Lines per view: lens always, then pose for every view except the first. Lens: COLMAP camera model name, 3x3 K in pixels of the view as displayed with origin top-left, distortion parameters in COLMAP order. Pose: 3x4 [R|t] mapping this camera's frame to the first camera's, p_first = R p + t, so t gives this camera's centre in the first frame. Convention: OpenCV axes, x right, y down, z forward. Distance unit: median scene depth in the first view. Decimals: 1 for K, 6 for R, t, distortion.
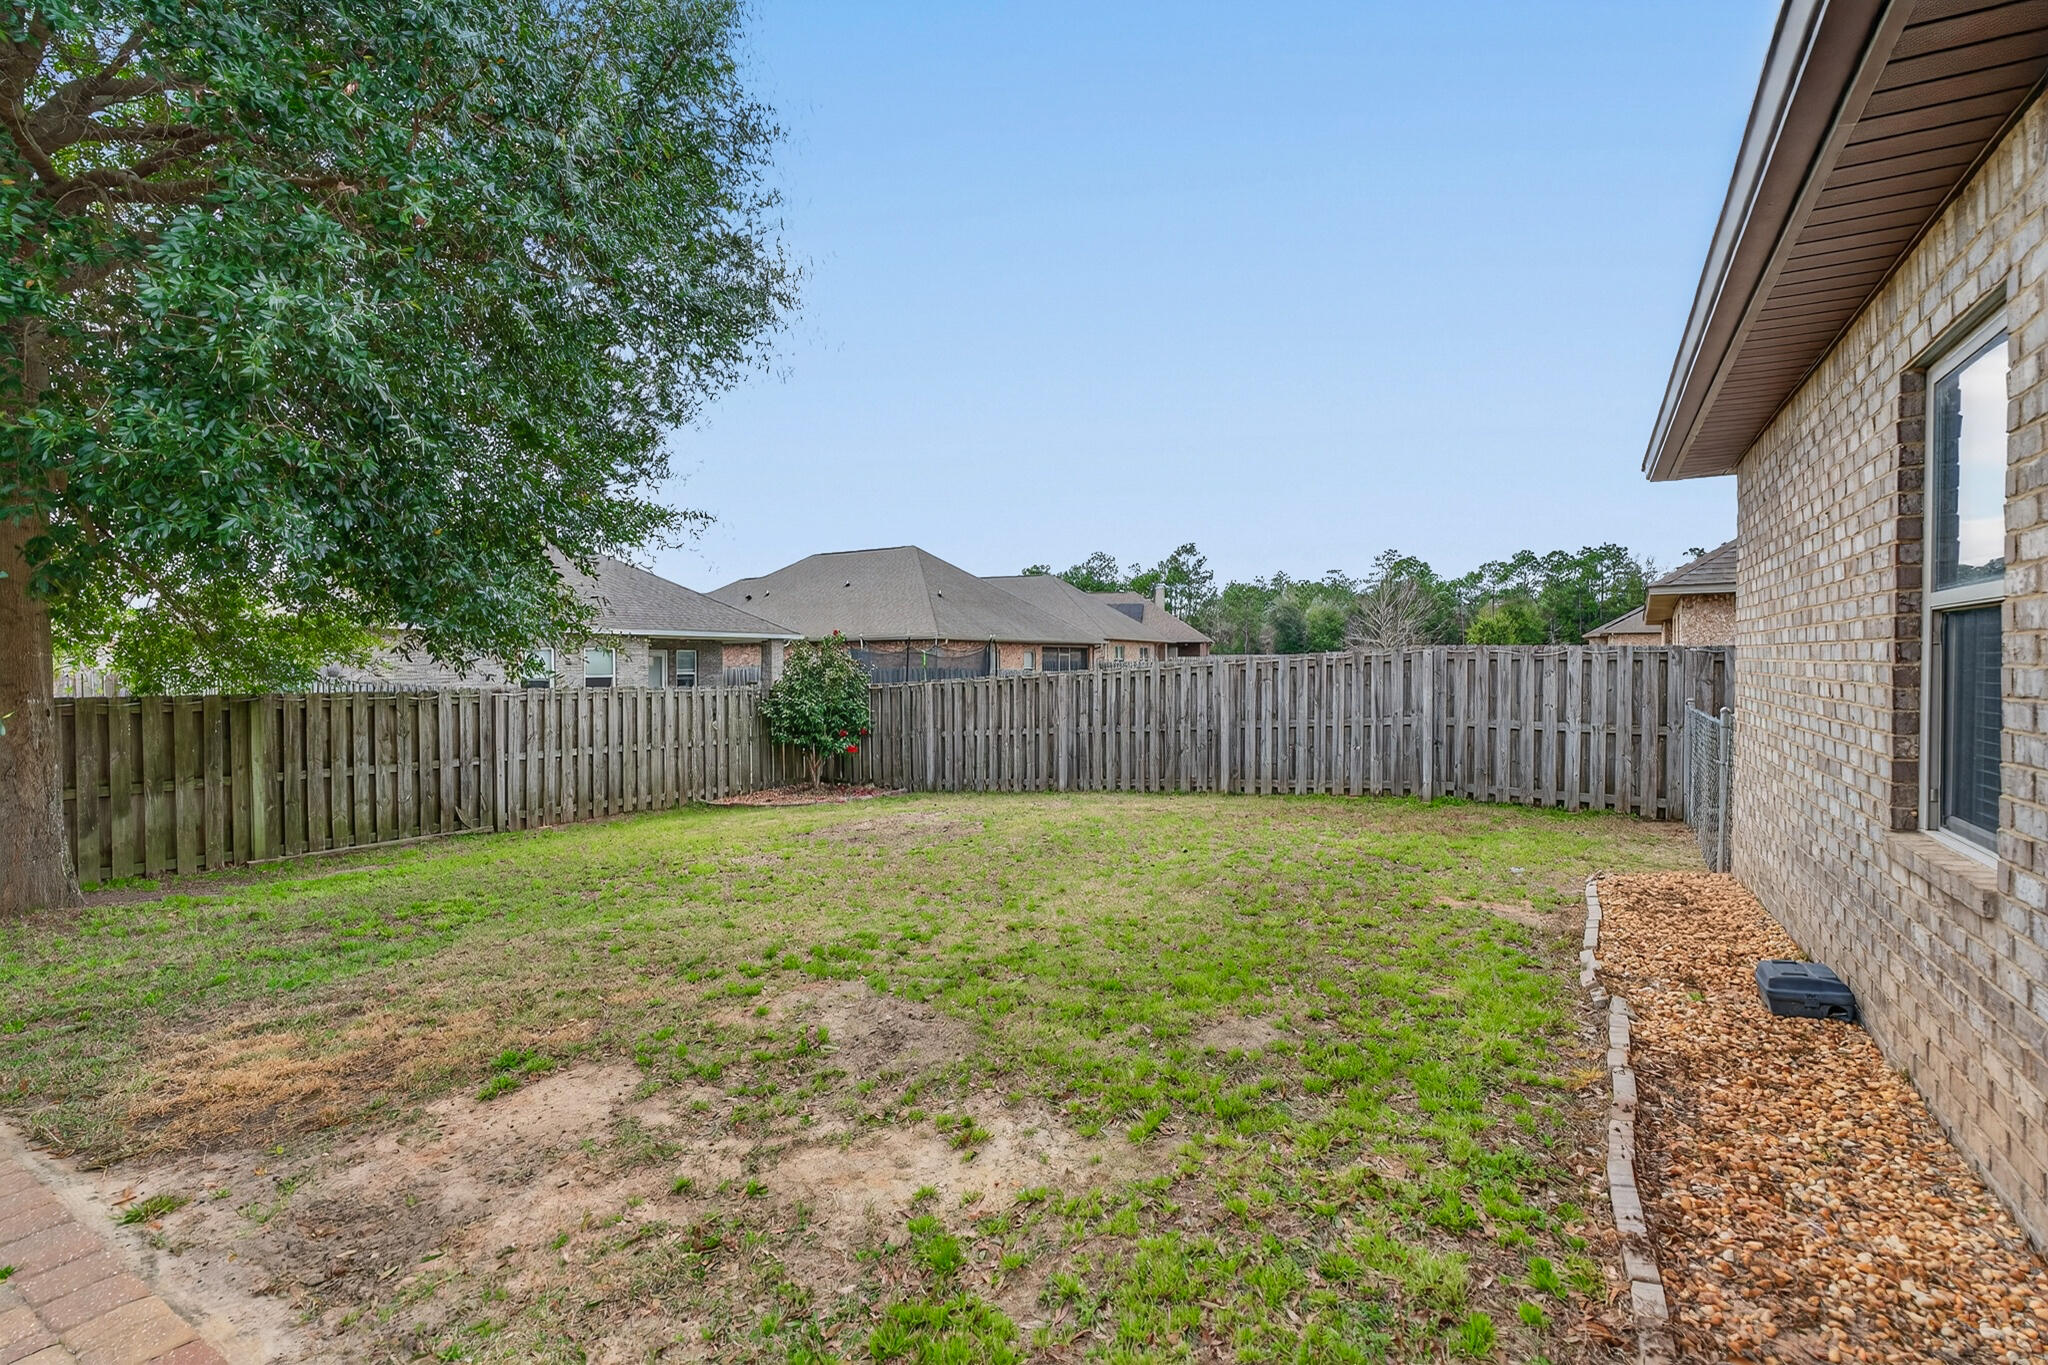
lens RADIAL K [[932.9, 0, 1013.0], [0, 932.9, 675.8], [0, 0, 1]] dist [0.000694, -0.000273]
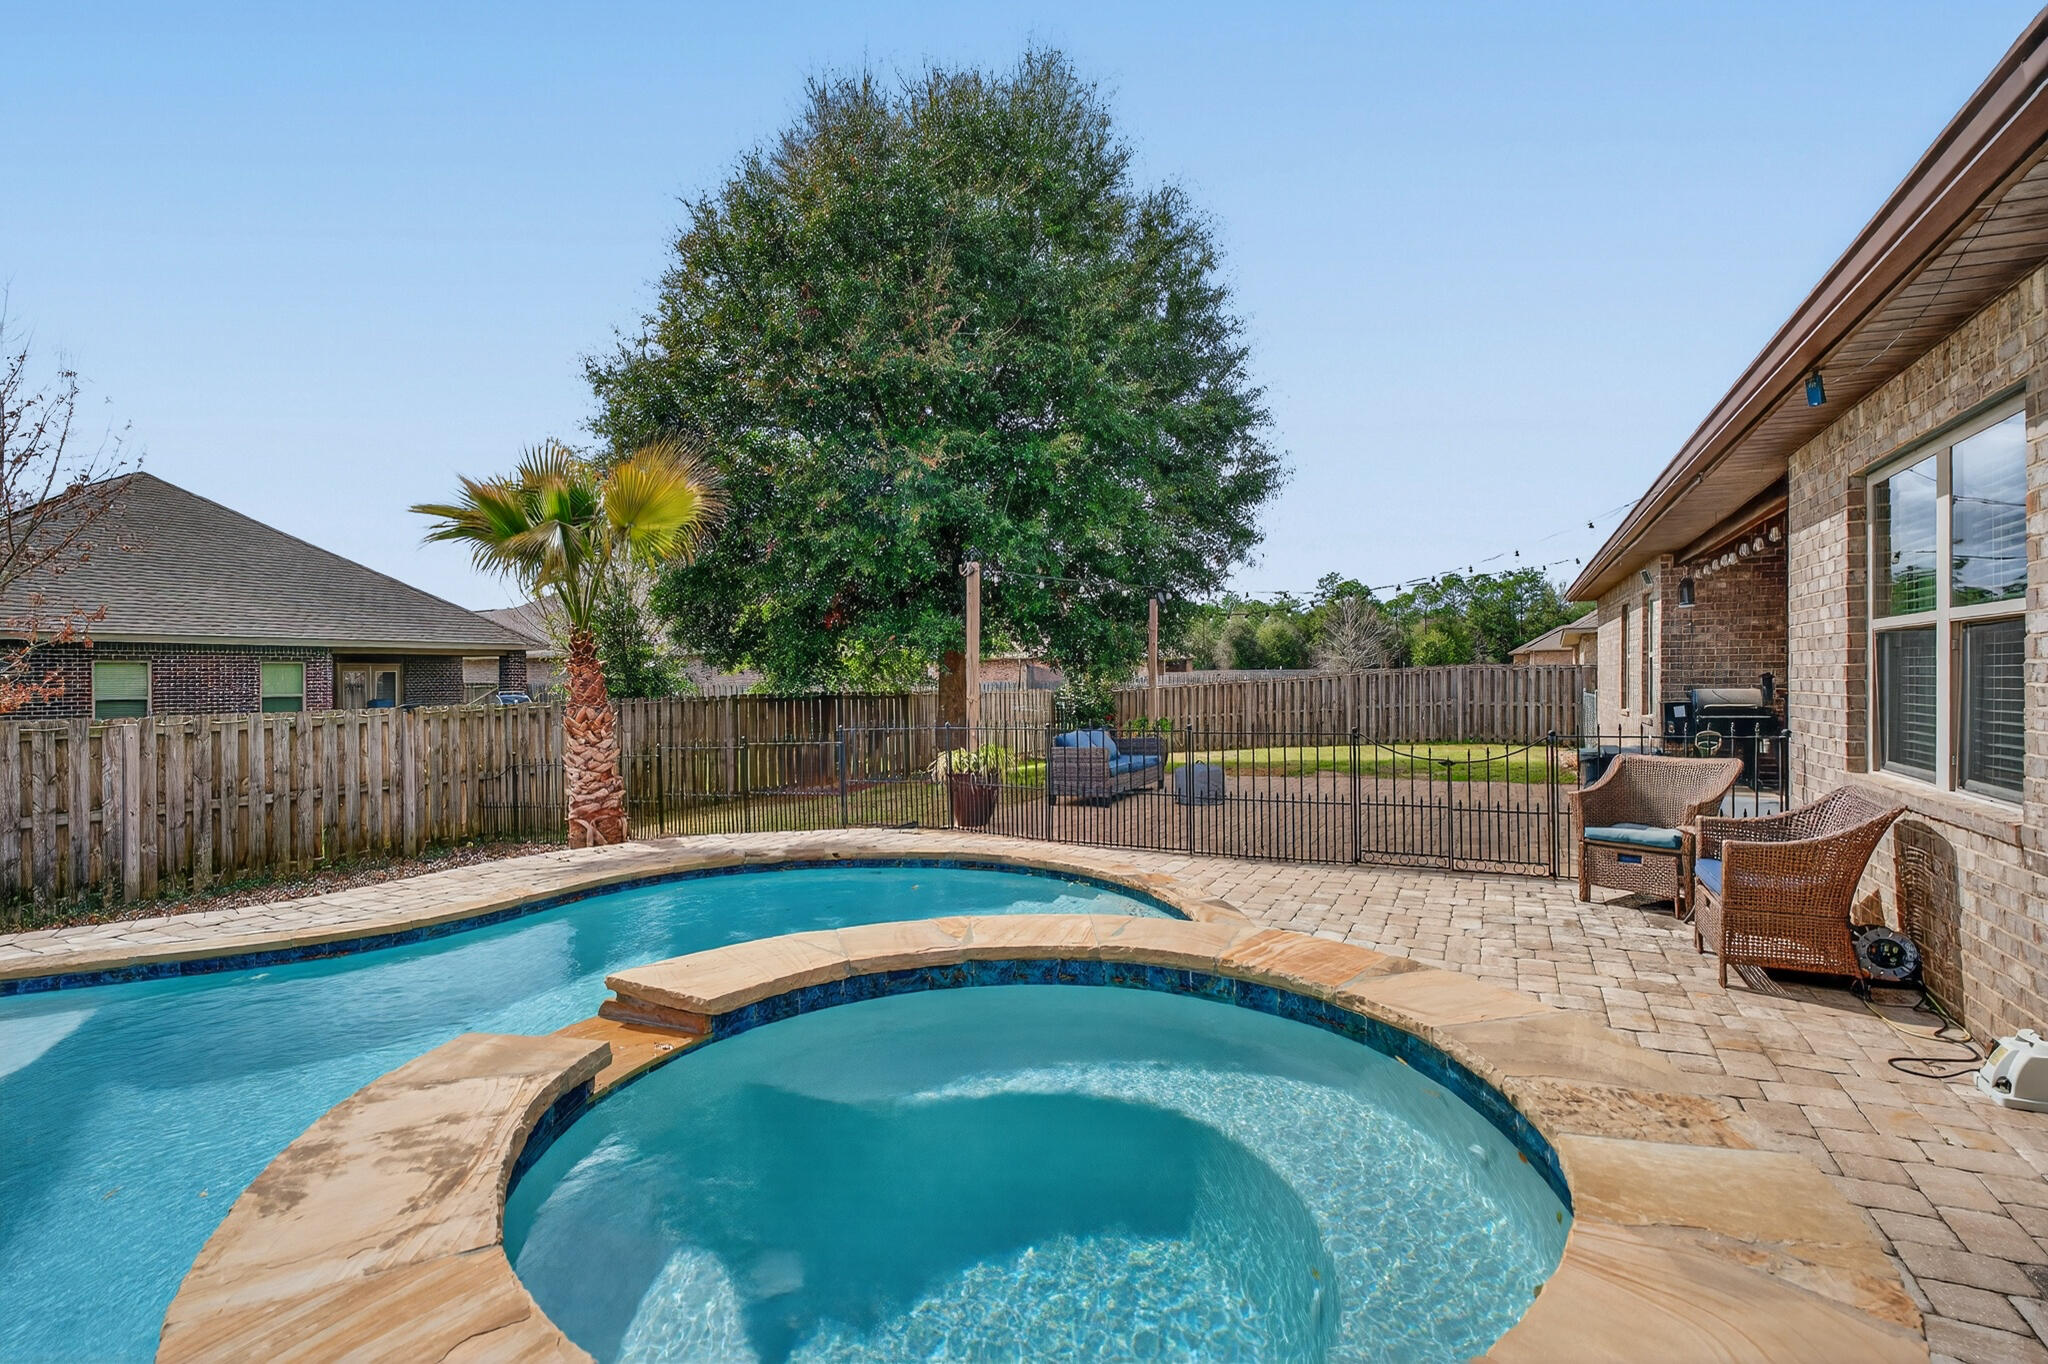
lens RADIAL K [[939.8, 0, 1043.2], [0, 939.8, 689.2], [0, 0, 1]] dist [0.000779, 0.000179]
pose [[0.995597, -0.005176, 0.093590, -0.589481], [0.005562, 0.999977, -0.003866, 0.022089], [-0.093568, 0.004369, 0.995603, -0.851772]]
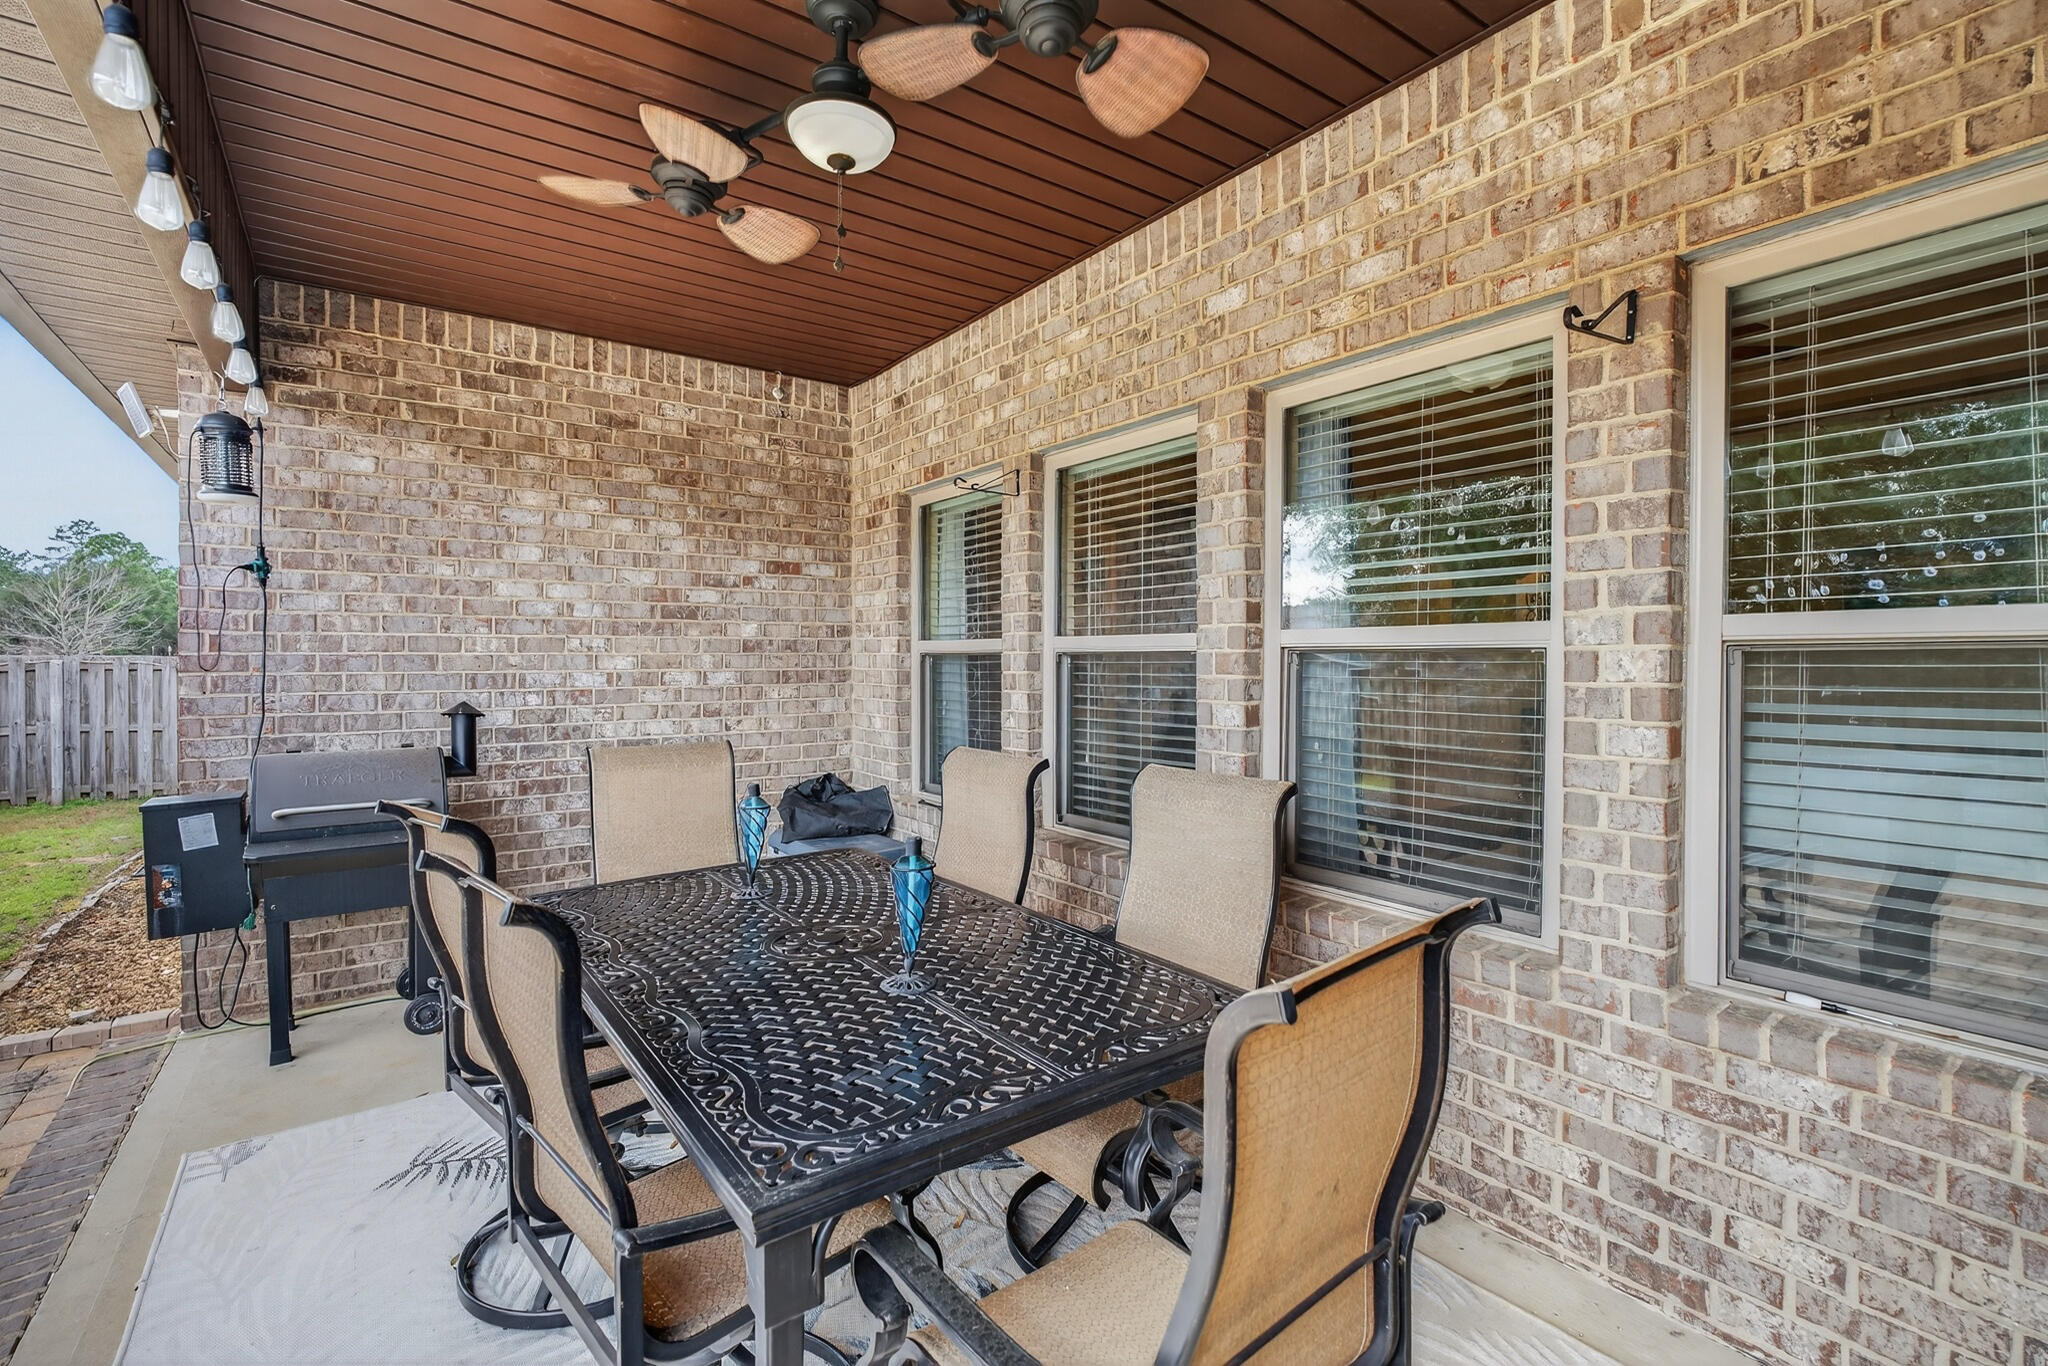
lens RADIAL K [[932.9, 0, 1025.3], [0, 932.9, 676.3], [0, 0, 1]] dist [0.000694, -0.000273]
pose [[0.388264, -0.012545, 0.921463, -0.088302], [0.015571, 0.999854, 0.007051, -0.000213], [-0.921417, 0.011610, 0.388402, -0.377416]]
